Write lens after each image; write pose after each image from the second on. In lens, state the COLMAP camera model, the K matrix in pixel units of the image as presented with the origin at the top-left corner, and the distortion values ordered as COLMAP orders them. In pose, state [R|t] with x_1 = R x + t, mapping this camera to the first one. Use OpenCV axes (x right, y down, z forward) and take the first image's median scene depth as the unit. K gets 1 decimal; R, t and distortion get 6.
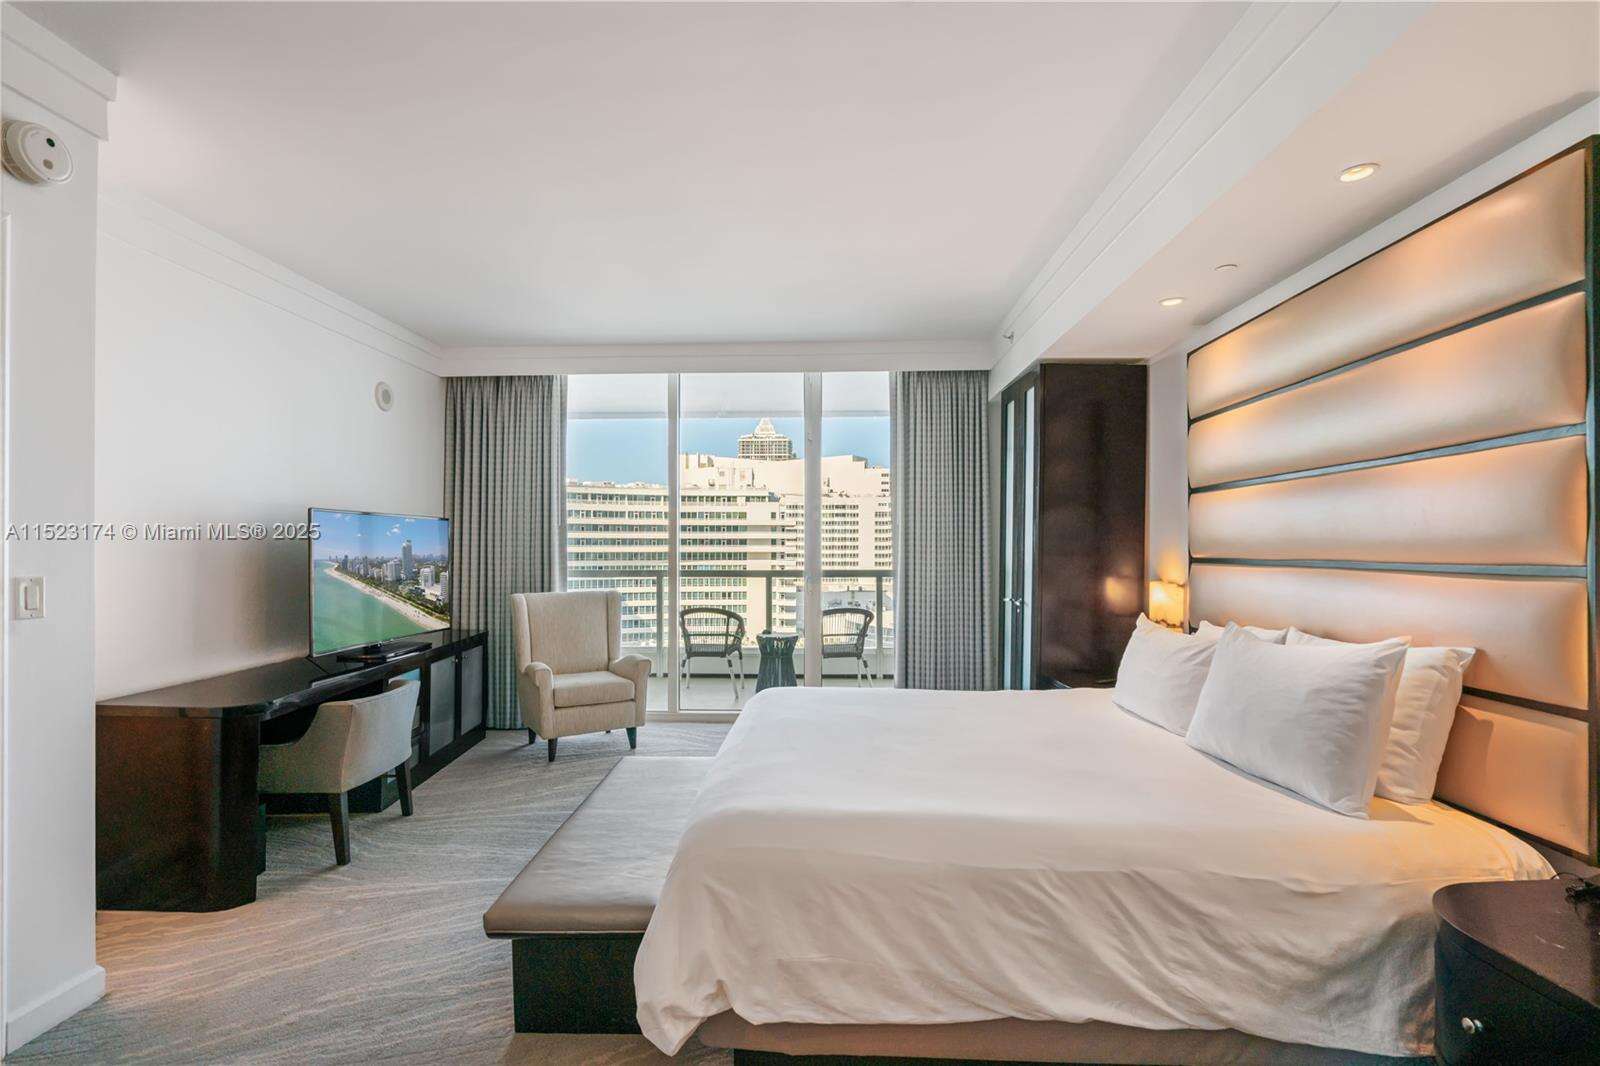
lens RADIAL K [[737.4, 0, 798.1], [0, 737.4, 547.9], [0, 0, 1]] dist [-0.000226, 0.000434]
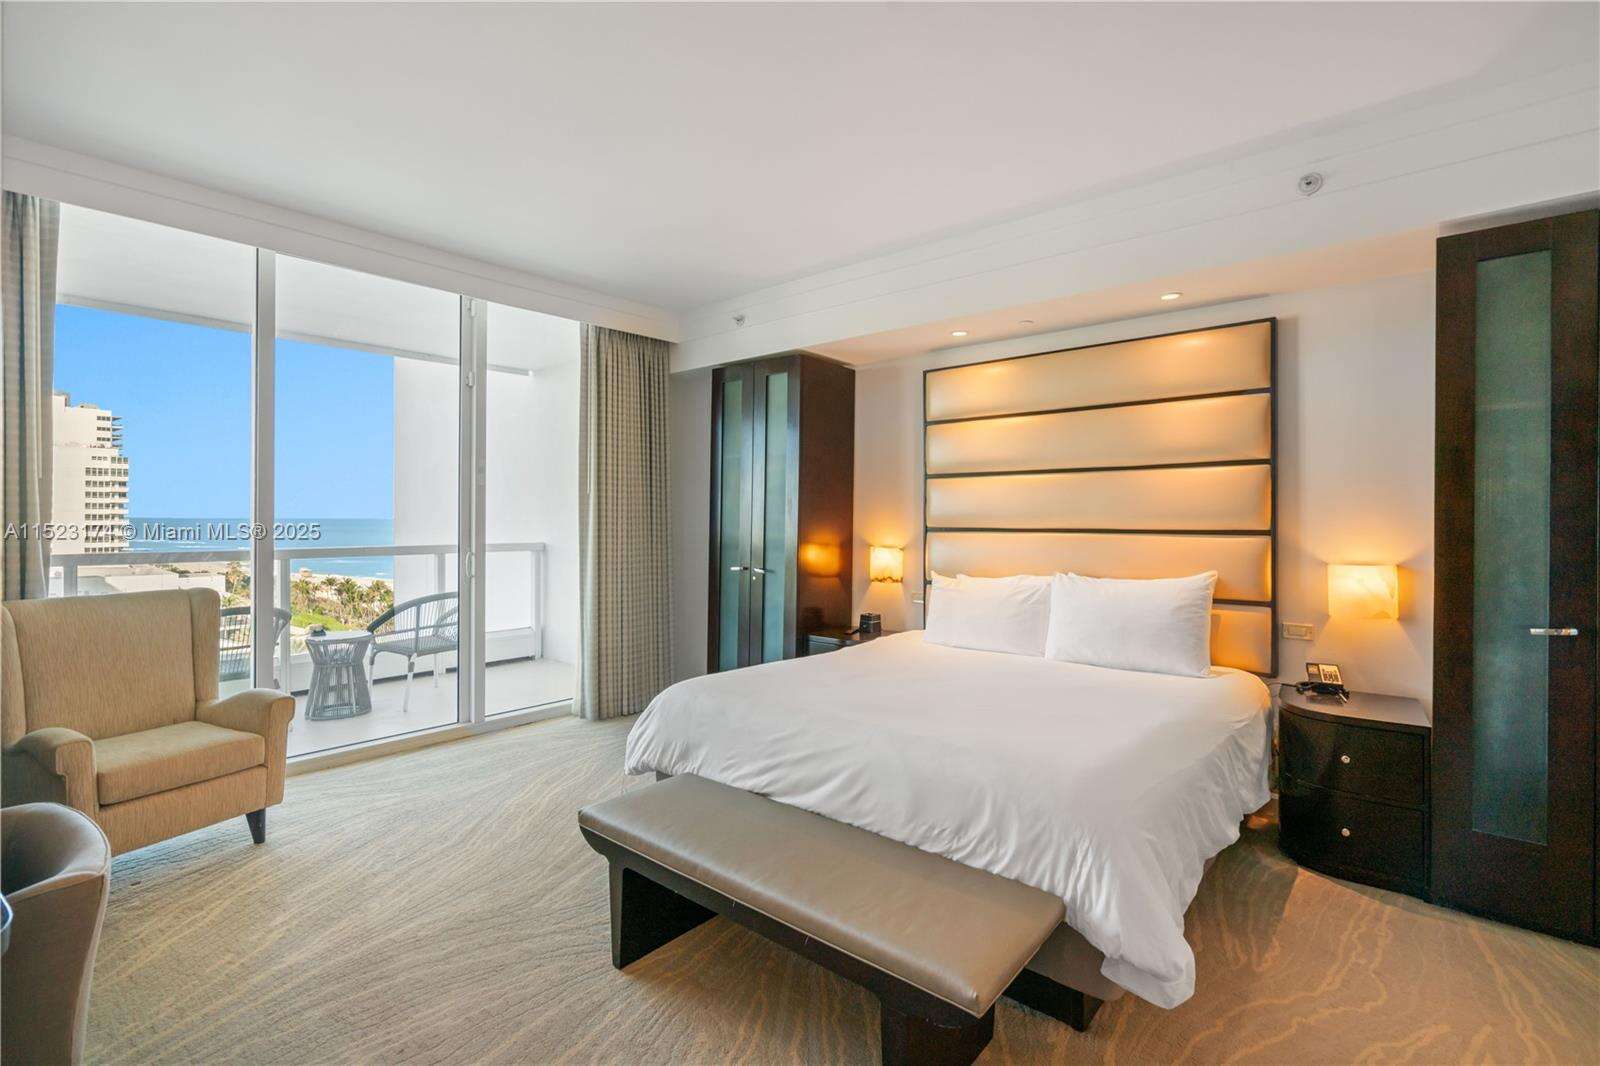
lens RADIAL K [[724.6, 0, 802.0], [0, 724.6, 523.9], [0, 0, 1]] dist [-0.004963, -0.000039]
pose [[0.626670, -0.002812, 0.779280, -0.484741], [-0.003110, 0.999977, 0.006109, -0.000113], [-0.779279, -0.006252, 0.626647, 0.291126]]
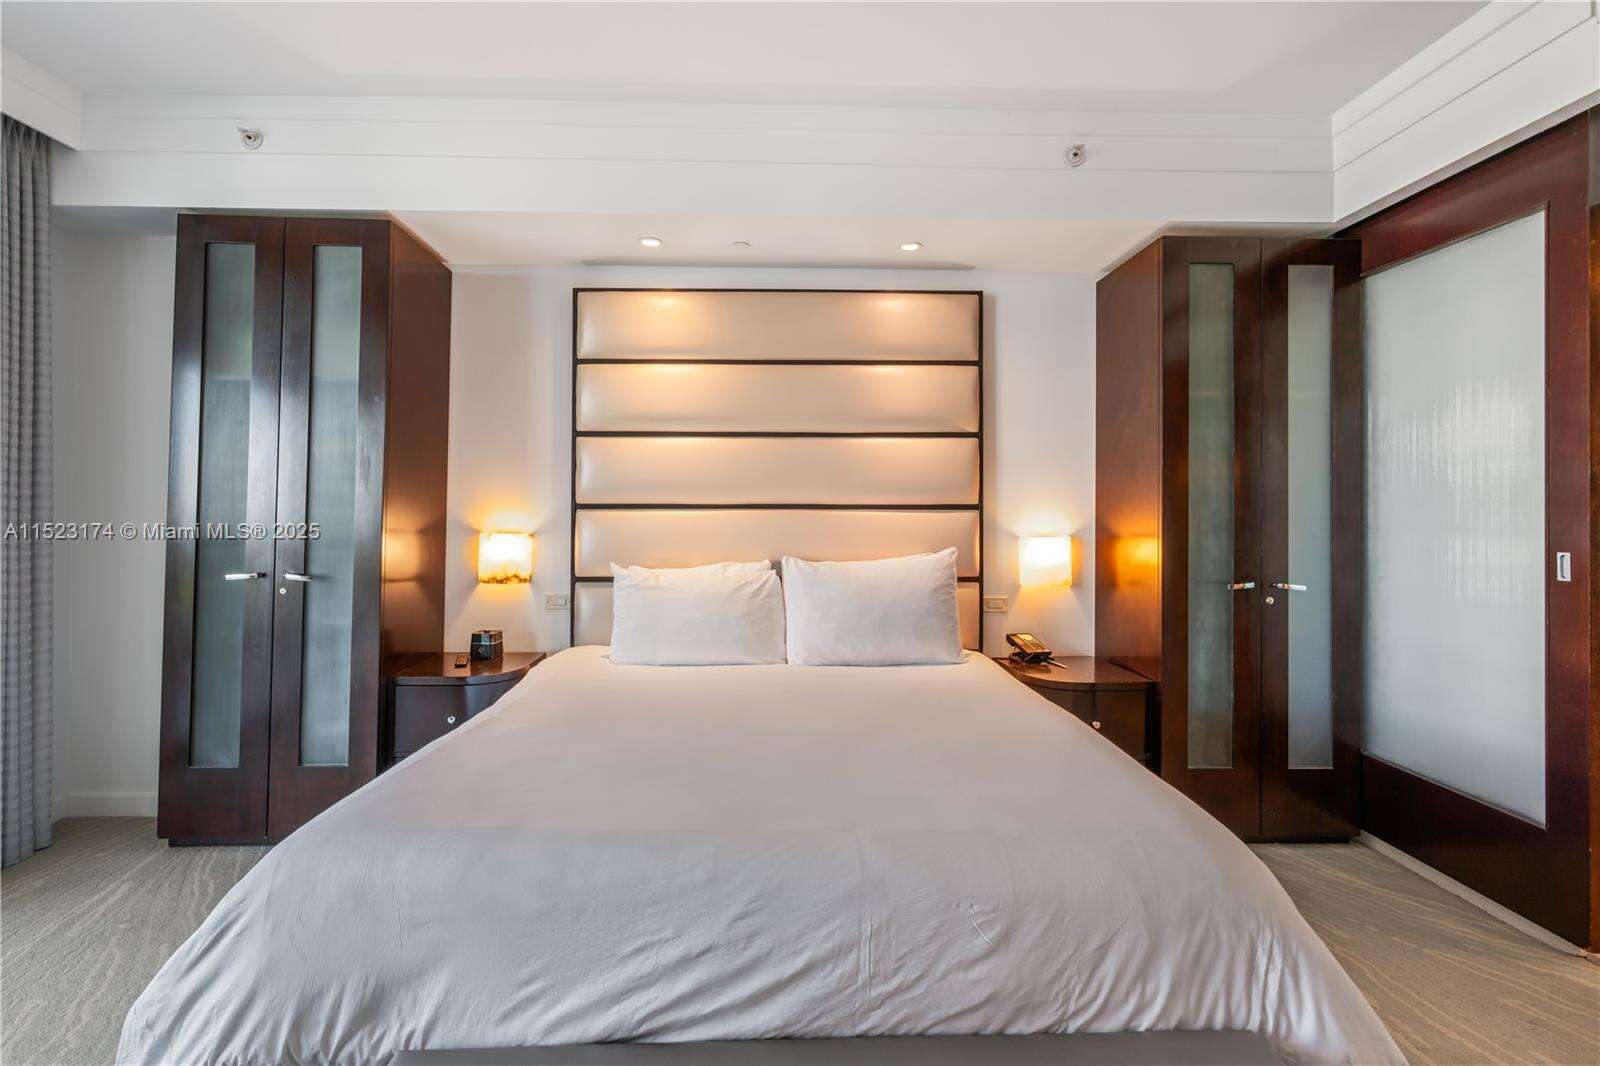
lens RADIAL K [[747.4, 0, 790.9], [0, 747.4, 495.6], [0, 0, 1]] dist [-0.000239, 0.000071]
pose [[-0.058006, 0.018042, 0.998153, -0.353411], [-0.004284, 0.999823, -0.018321, 0.015480], [-0.998307, -0.005339, -0.057918, 0.621107]]
